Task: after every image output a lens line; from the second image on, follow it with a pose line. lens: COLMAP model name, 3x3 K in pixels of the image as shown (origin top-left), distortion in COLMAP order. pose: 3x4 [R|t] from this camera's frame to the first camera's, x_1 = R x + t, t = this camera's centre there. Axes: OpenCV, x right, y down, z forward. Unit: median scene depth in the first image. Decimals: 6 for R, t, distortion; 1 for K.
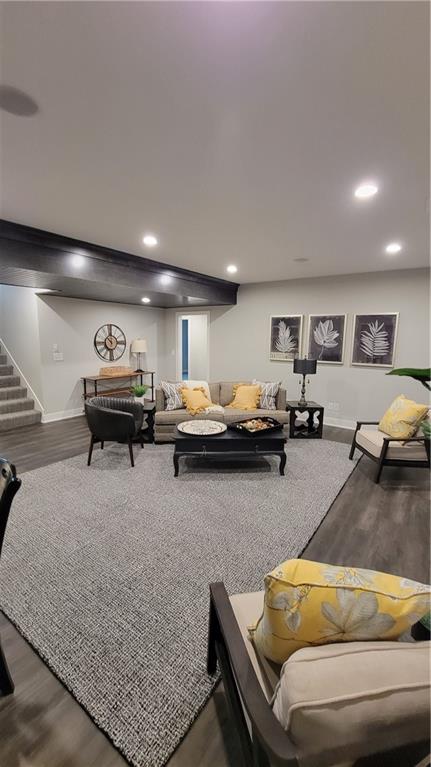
lens RADIAL K [[312.3, 0, 210.1], [0, 312.3, 380.3], [0, 0, 1]] dist [-0.000983, 0.000290]
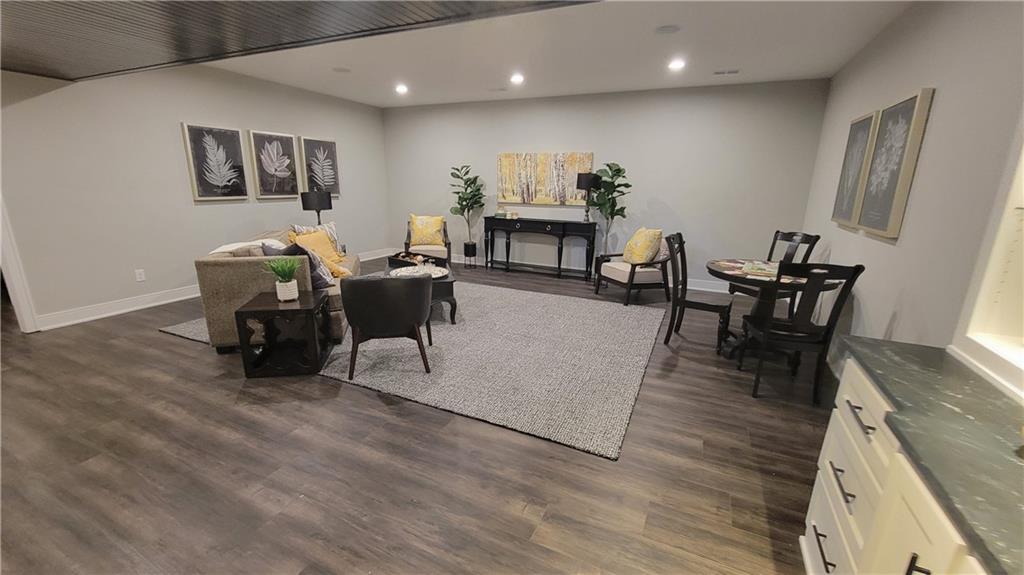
lens RADIAL K [[417.0, 0, 509.2], [0, 417.0, 290.5], [0, 0, 1]] dist [-0.000983, 0.000290]
pose [[-0.196120, -0.273260, 0.941736, -0.813701], [0.107975, 0.948528, 0.297717, -0.085877], [-0.974617, 0.160073, -0.156520, 0.655841]]
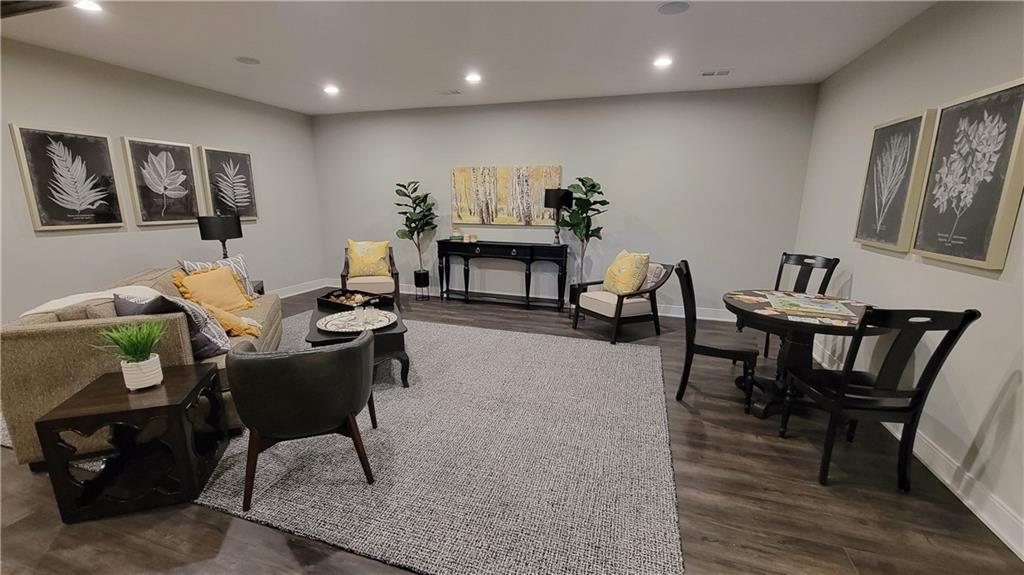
lens RADIAL K [[417.0, 0, 507.1], [0, 417.0, 288.0], [0, 0, 1]] dist [-0.000983, 0.000290]
pose [[-0.312797, -0.223523, 0.923144, -0.632409], [0.111979, 0.956458, 0.269533, -0.083374], [-0.943196, 0.187682, -0.274147, 0.645205]]
